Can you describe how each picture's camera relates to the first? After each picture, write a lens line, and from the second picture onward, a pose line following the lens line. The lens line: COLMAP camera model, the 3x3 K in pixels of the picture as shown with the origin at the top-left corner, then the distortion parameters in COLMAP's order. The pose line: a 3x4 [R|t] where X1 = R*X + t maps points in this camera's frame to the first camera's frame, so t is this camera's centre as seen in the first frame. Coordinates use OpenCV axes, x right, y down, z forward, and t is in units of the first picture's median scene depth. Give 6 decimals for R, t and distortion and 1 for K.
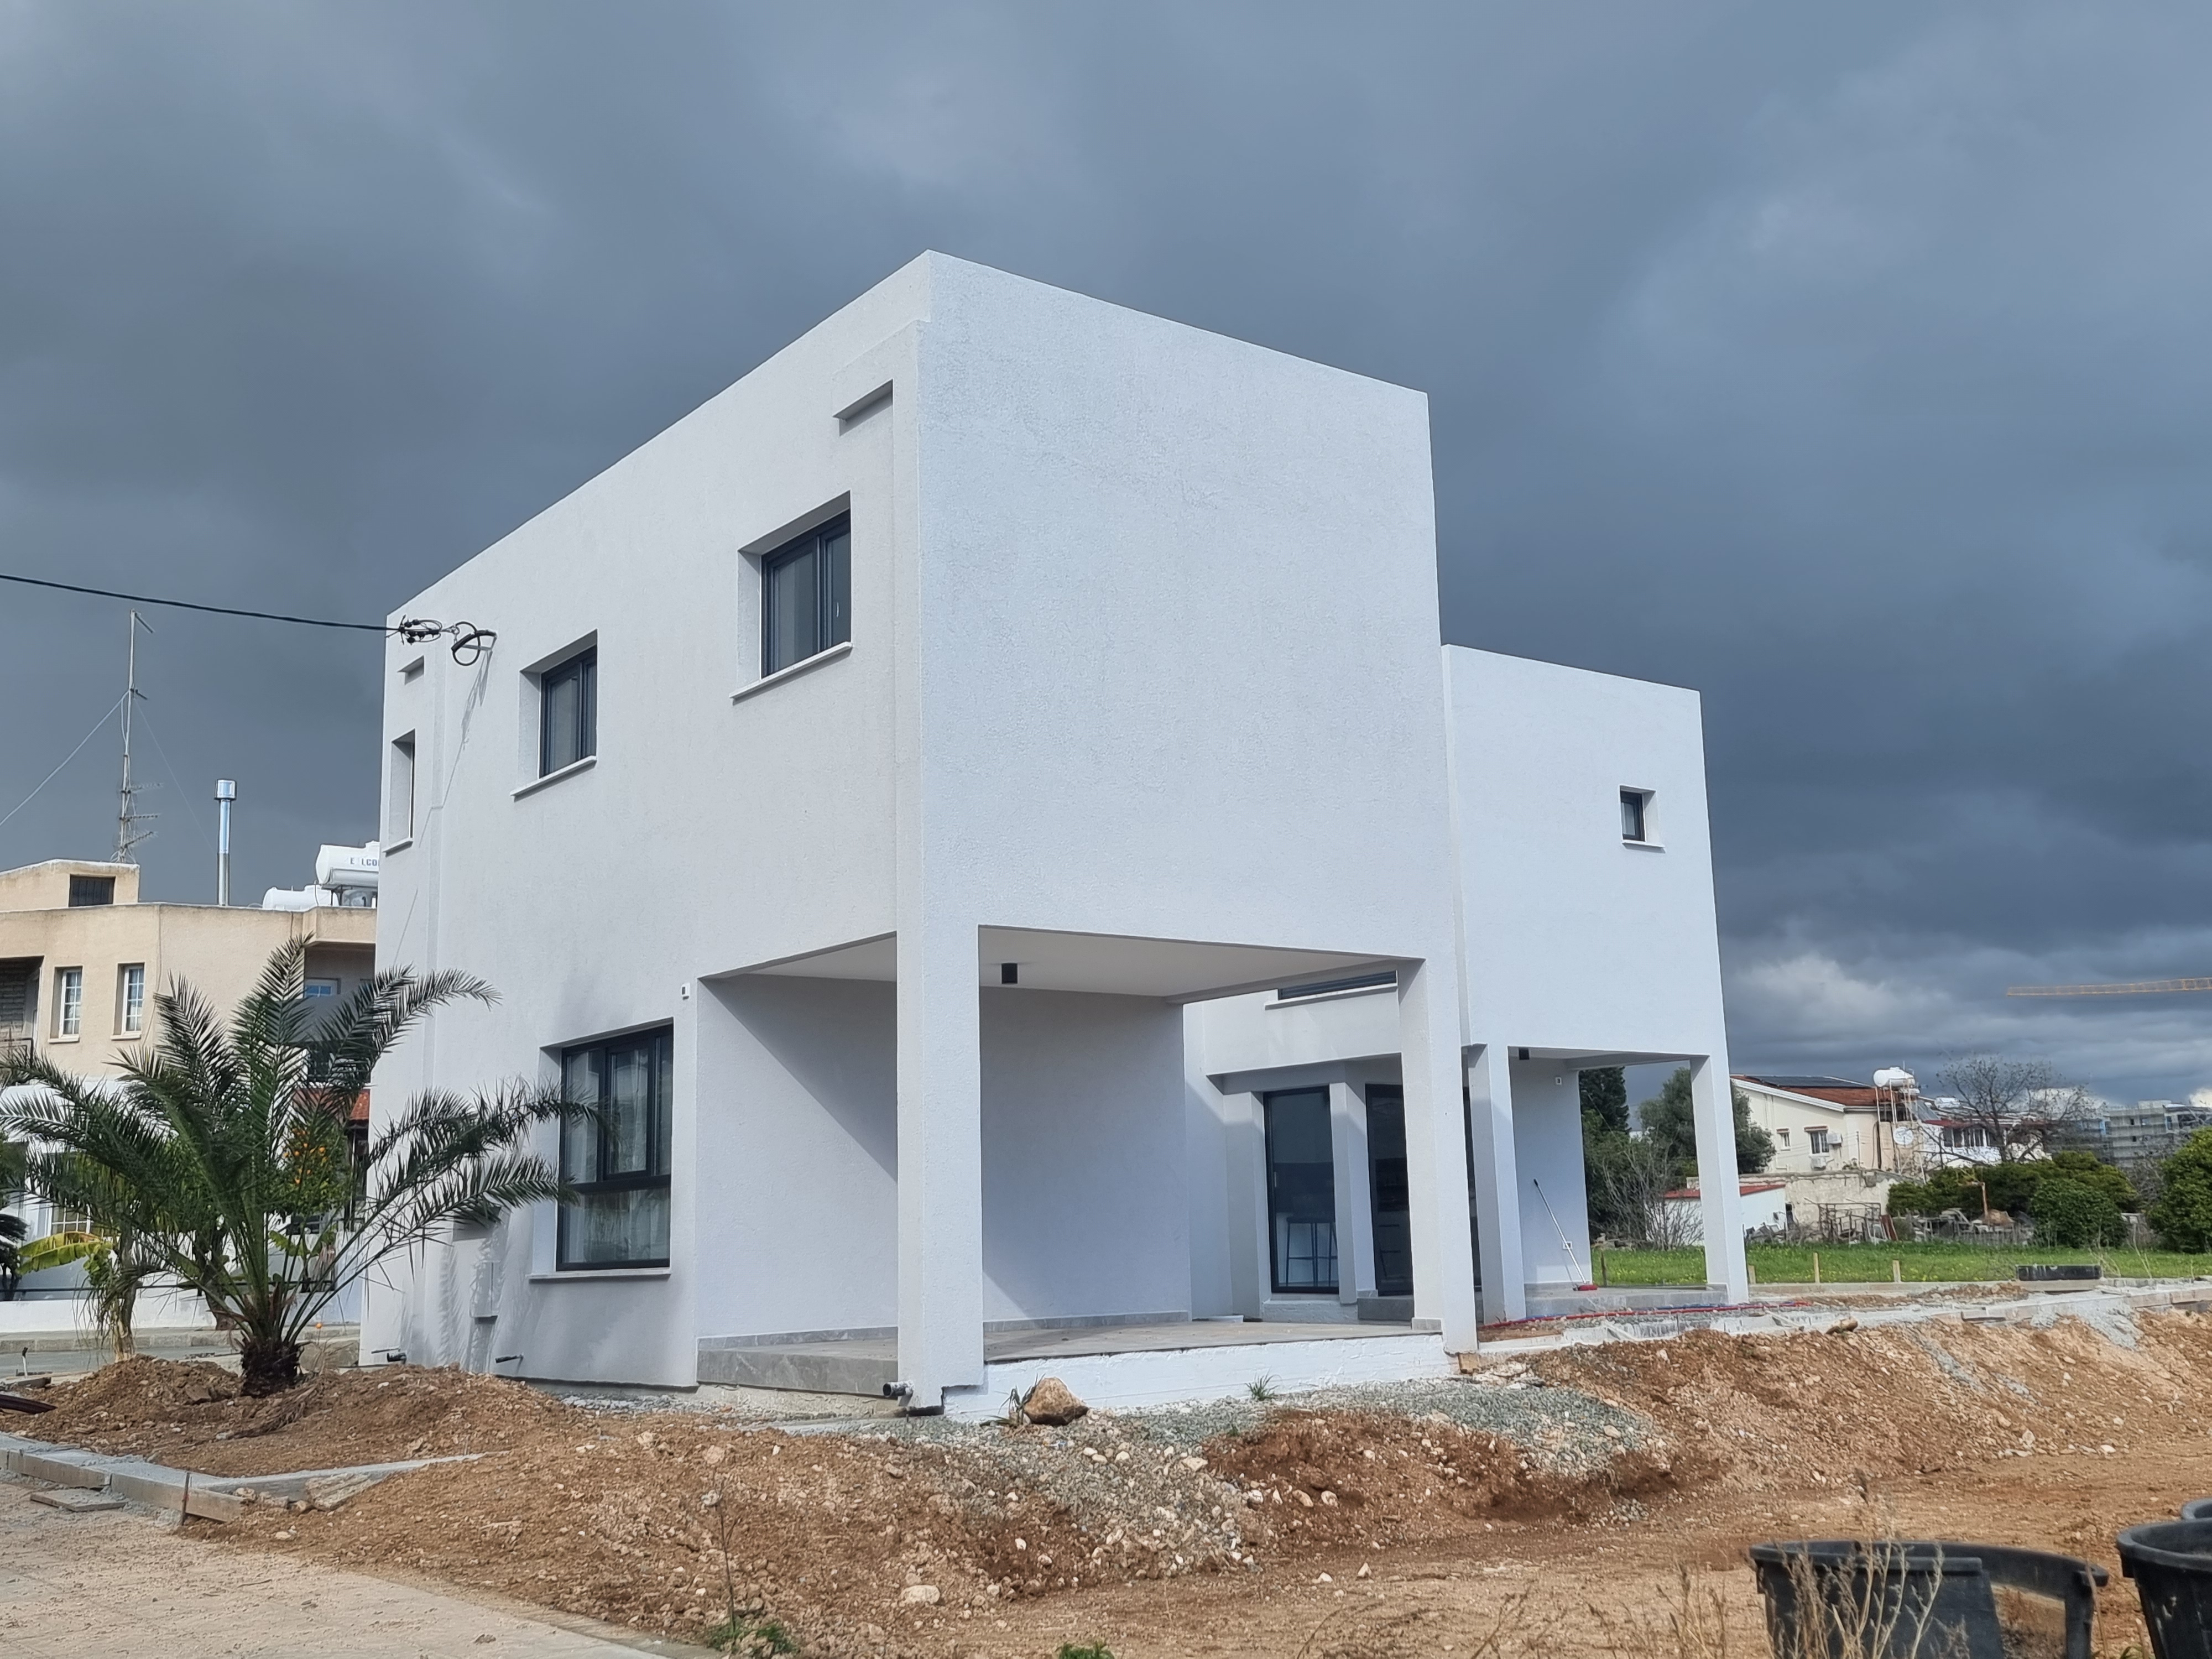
lens RADIAL K [[2235.5, 0, 1108.7], [0, 2235.5, 791.5], [0, 0, 1]] dist [0.050676, -0.014240]
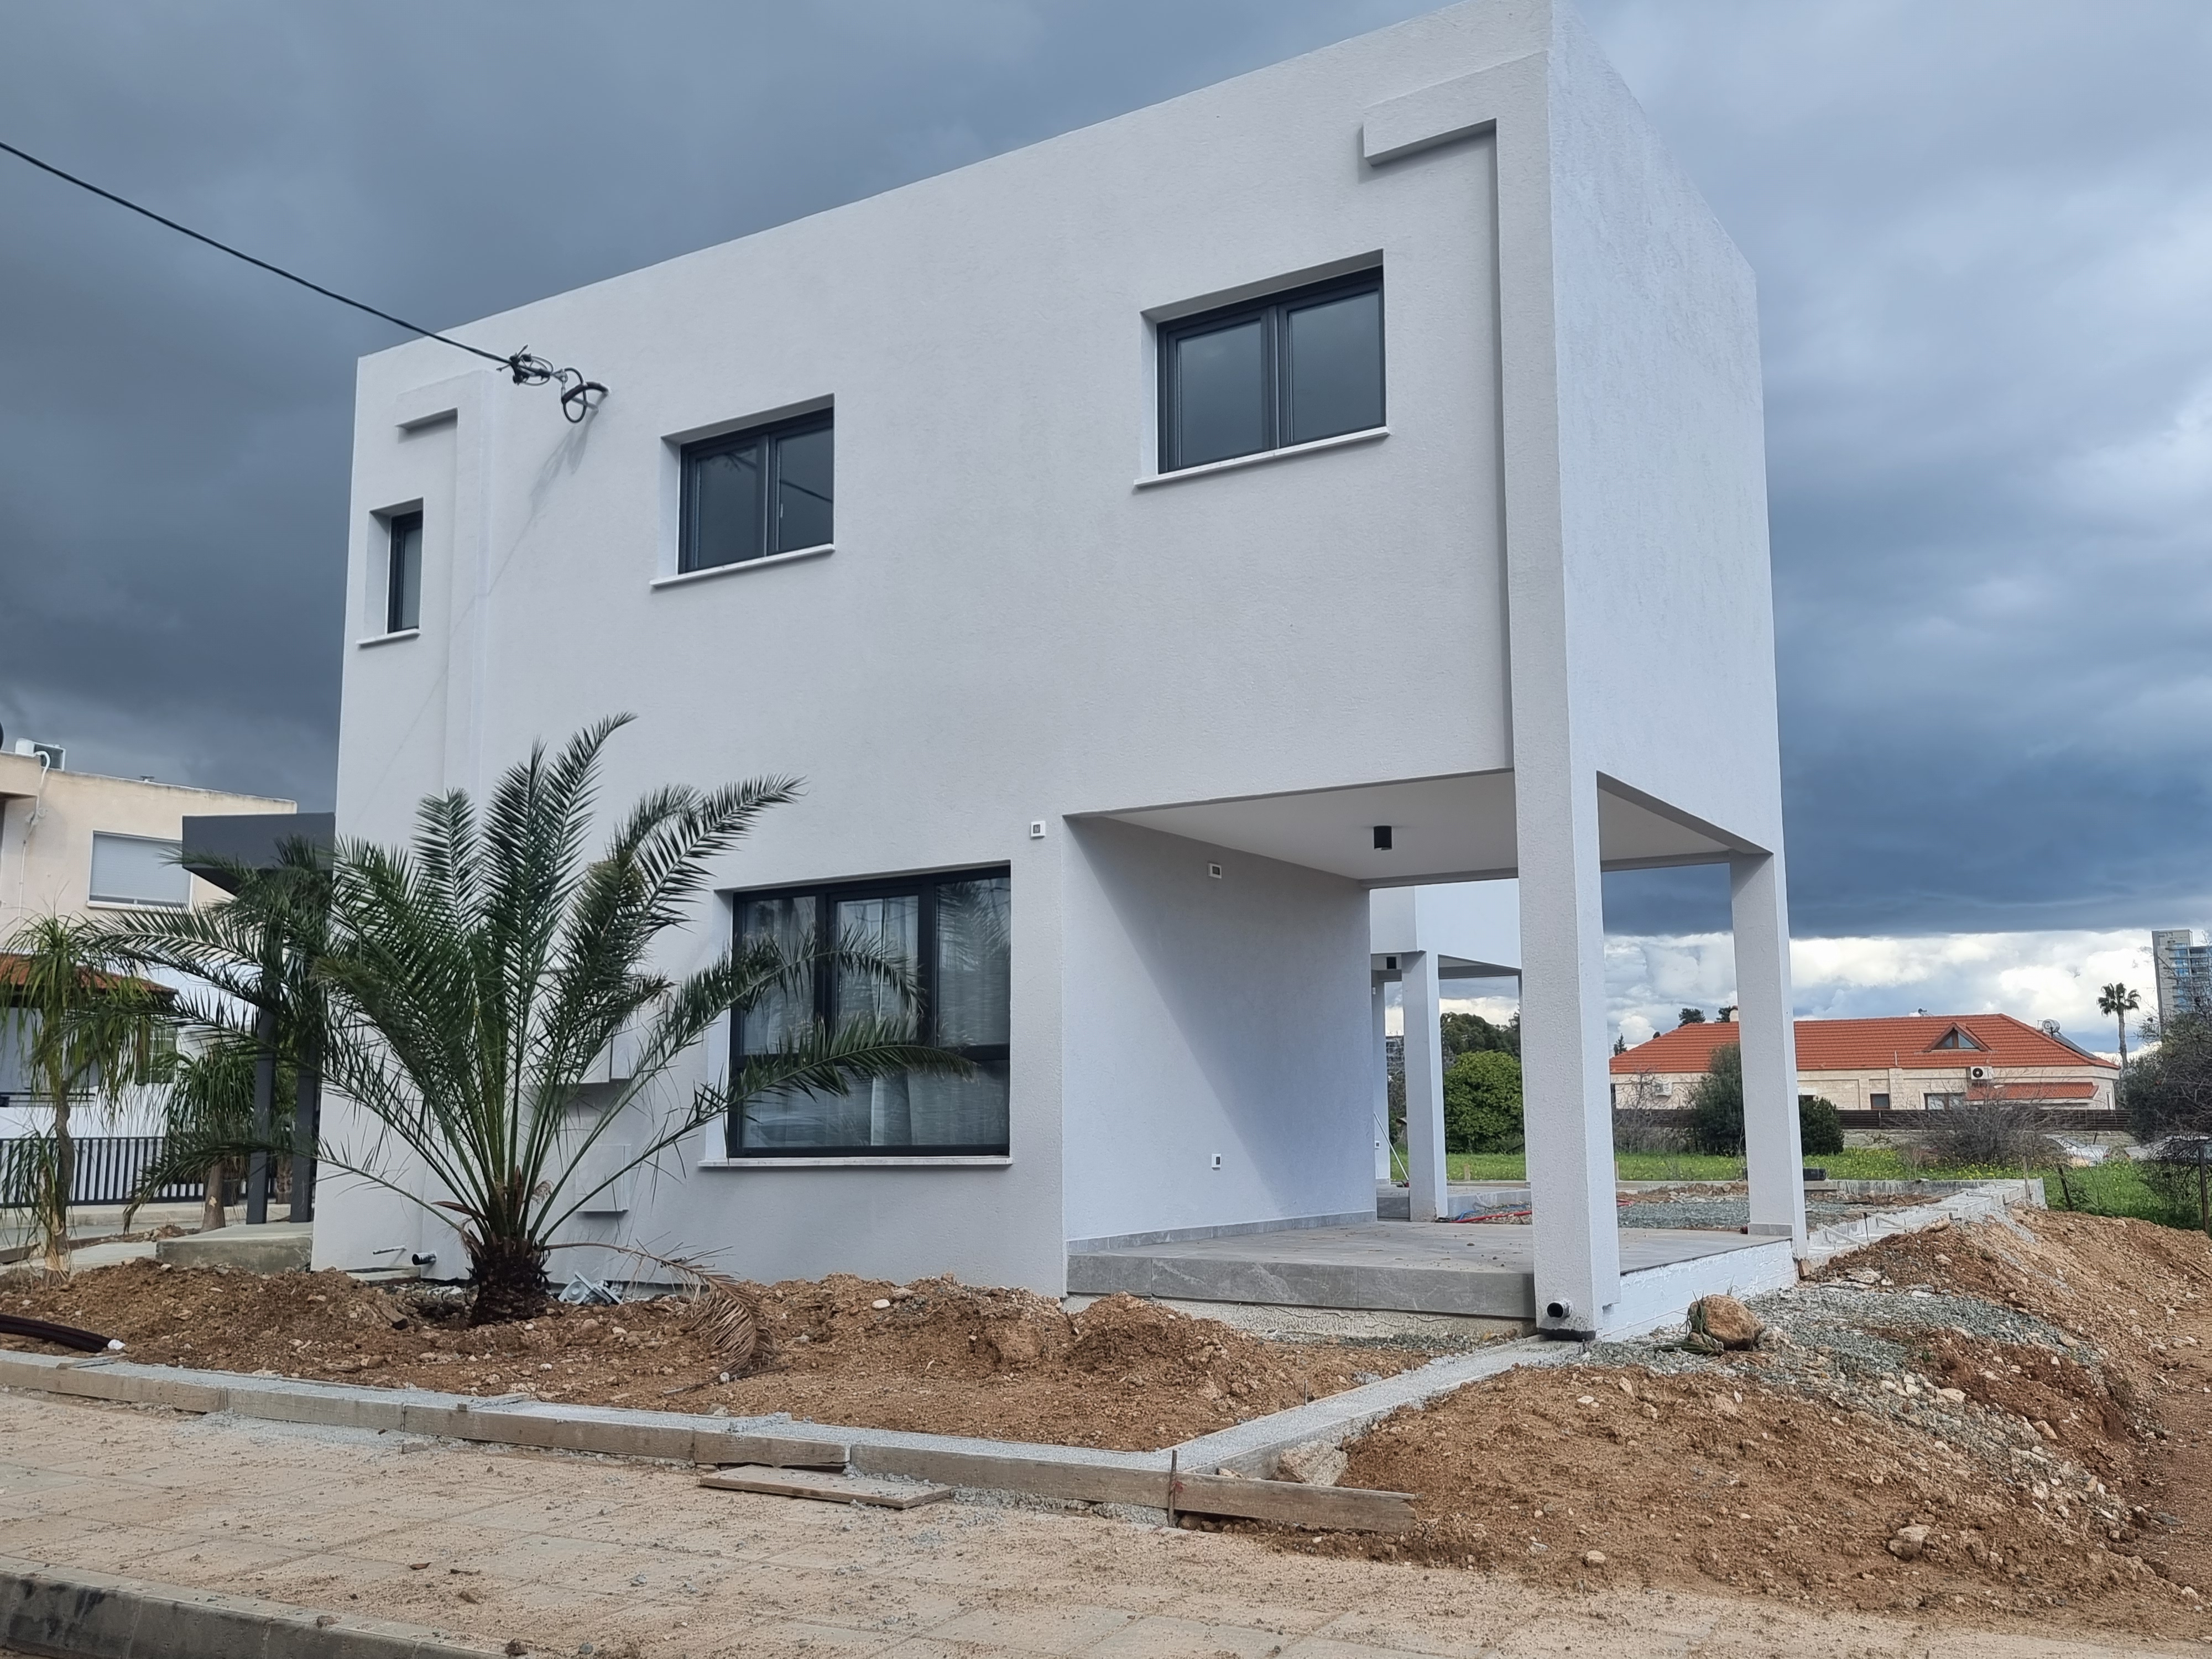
lens RADIAL K [[1962.1, 0, 1097.6], [0, 1962.1, 828.1], [0, 0, 1]] dist [0.092220, -0.108440]
pose [[0.934573, 0.071786, 0.348453, -0.420527], [-0.086696, 0.995859, 0.027363, 0.065959], [-0.345045, -0.055782, 0.936927, 0.301944]]
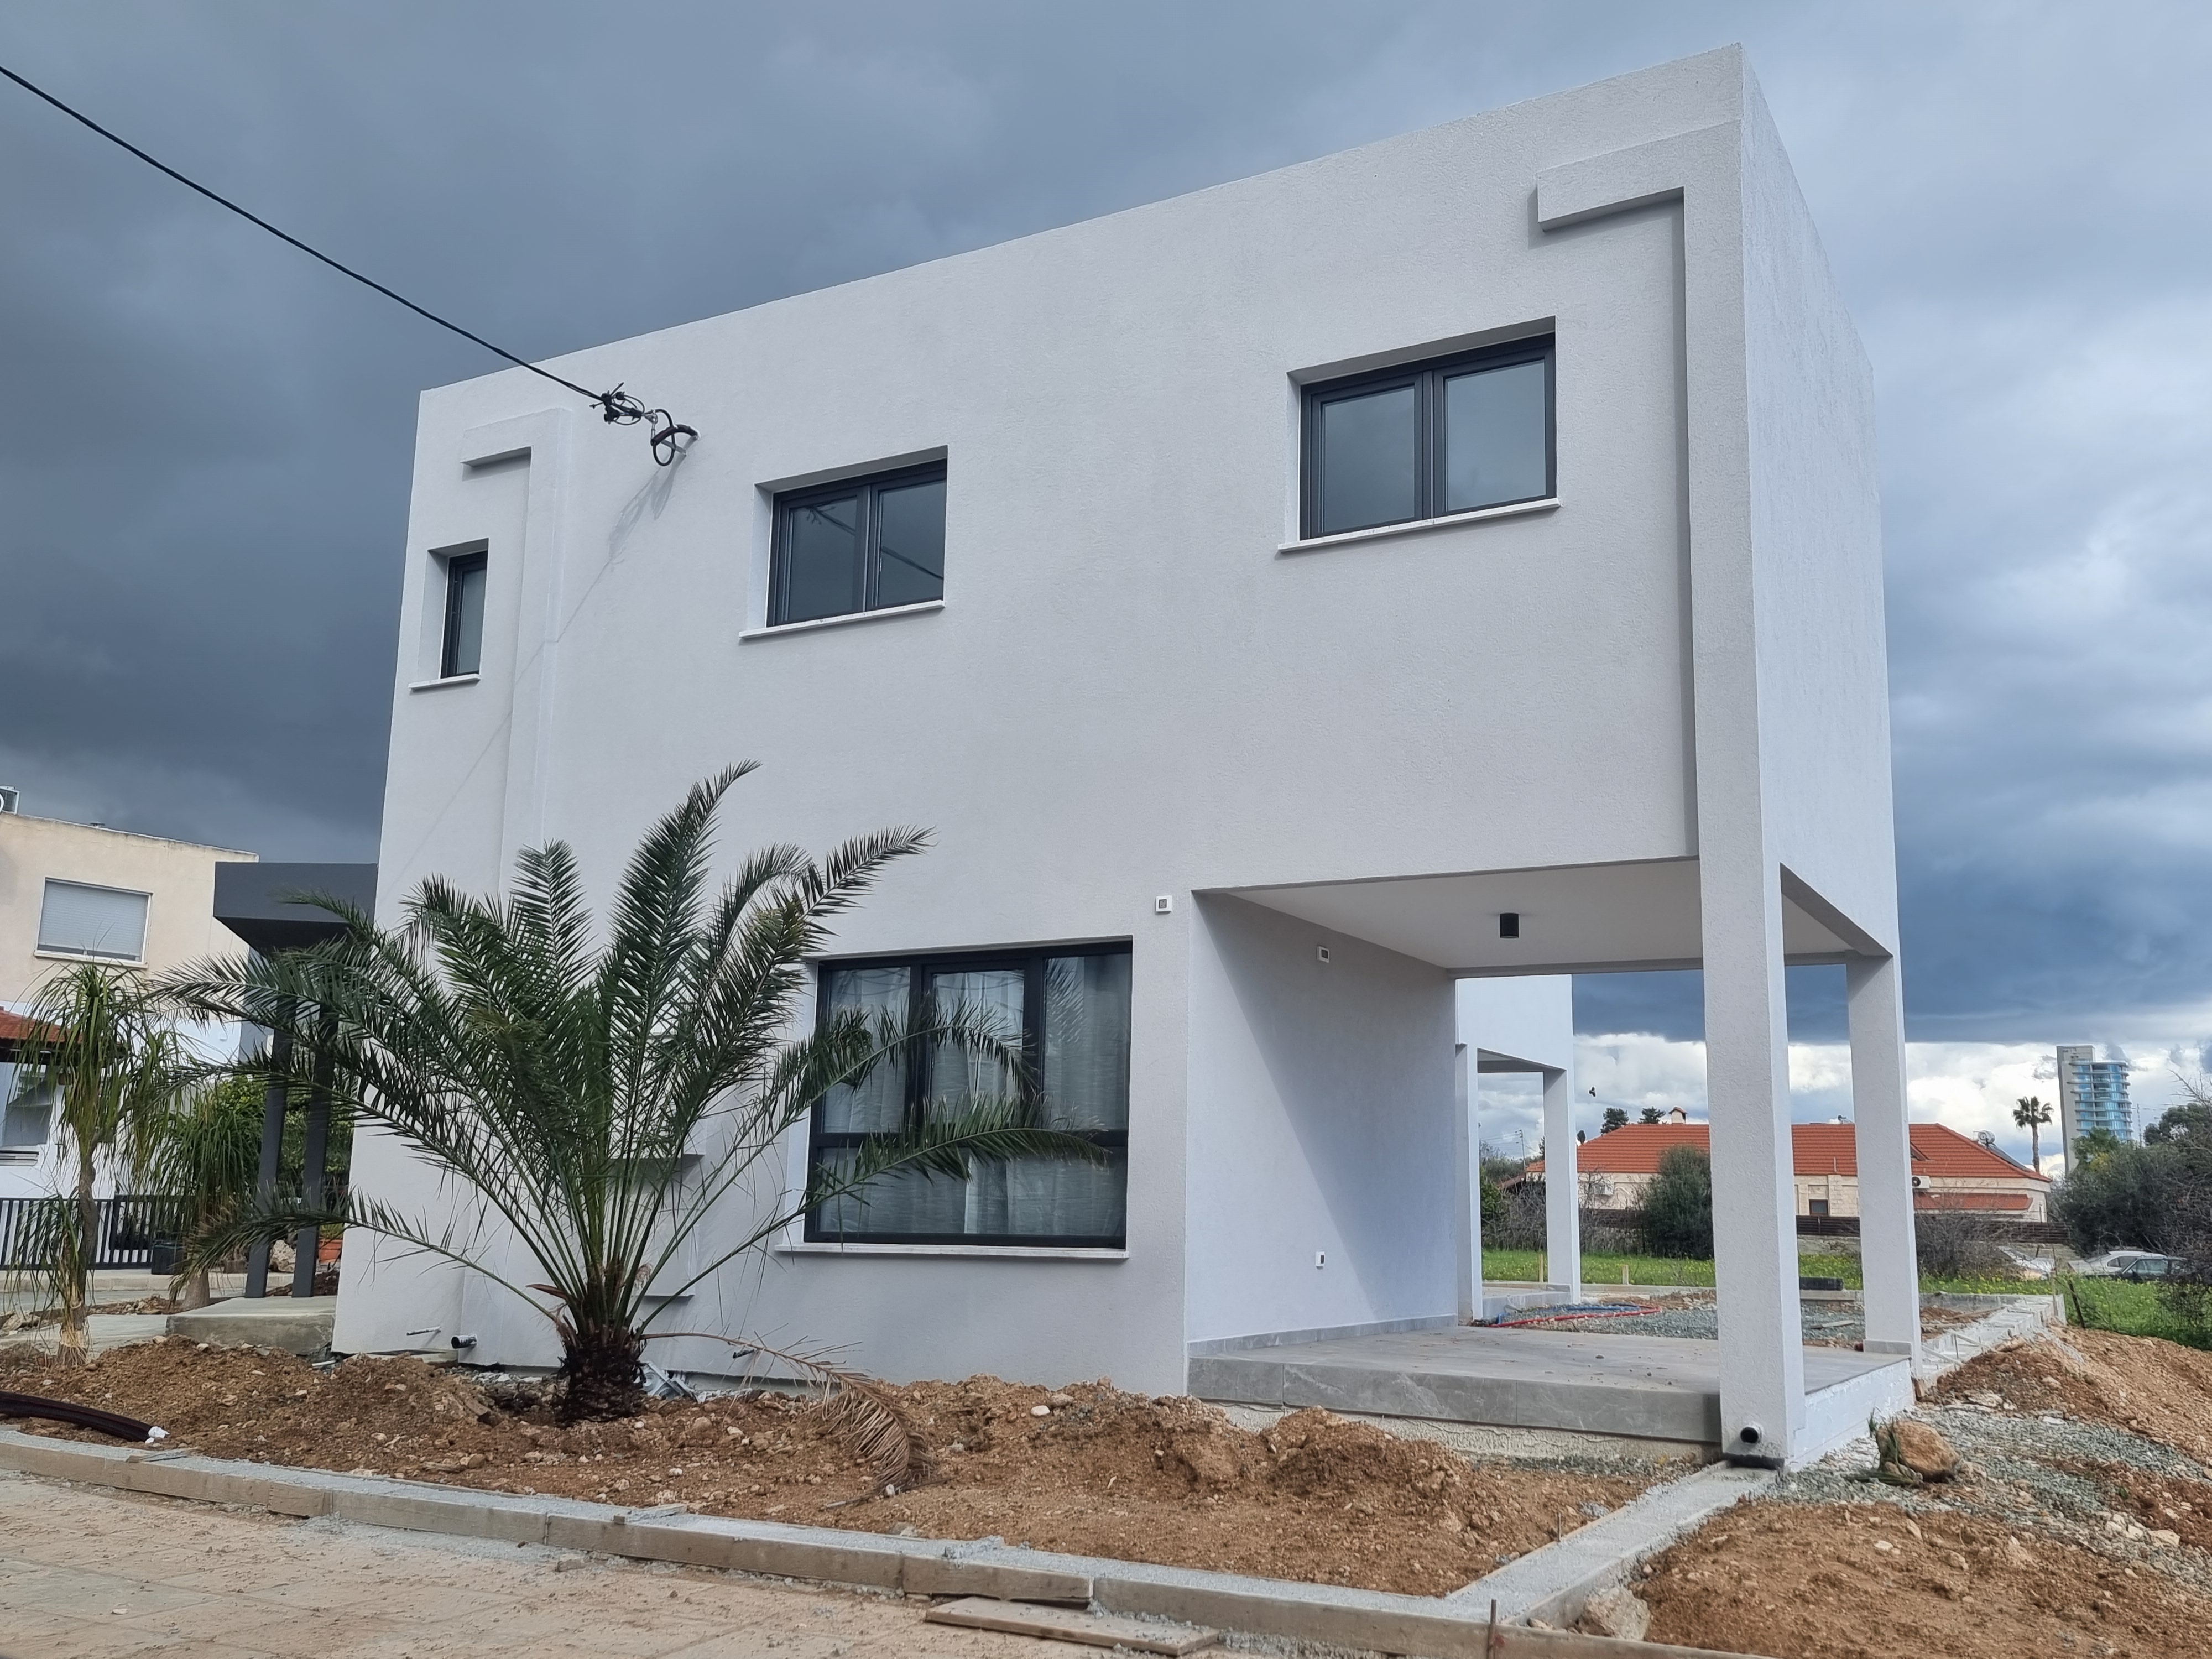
lens RADIAL K [[1954.6, 0, 1112.4], [0, 1954.6, 838.7], [0, 0, 1]] dist [0.101168, -0.115731]
pose [[0.915540, 0.117105, 0.384802, -0.472820], [-0.121140, 0.992539, -0.013831, 0.076989], [-0.383551, -0.033952, 0.922895, 0.361479]]
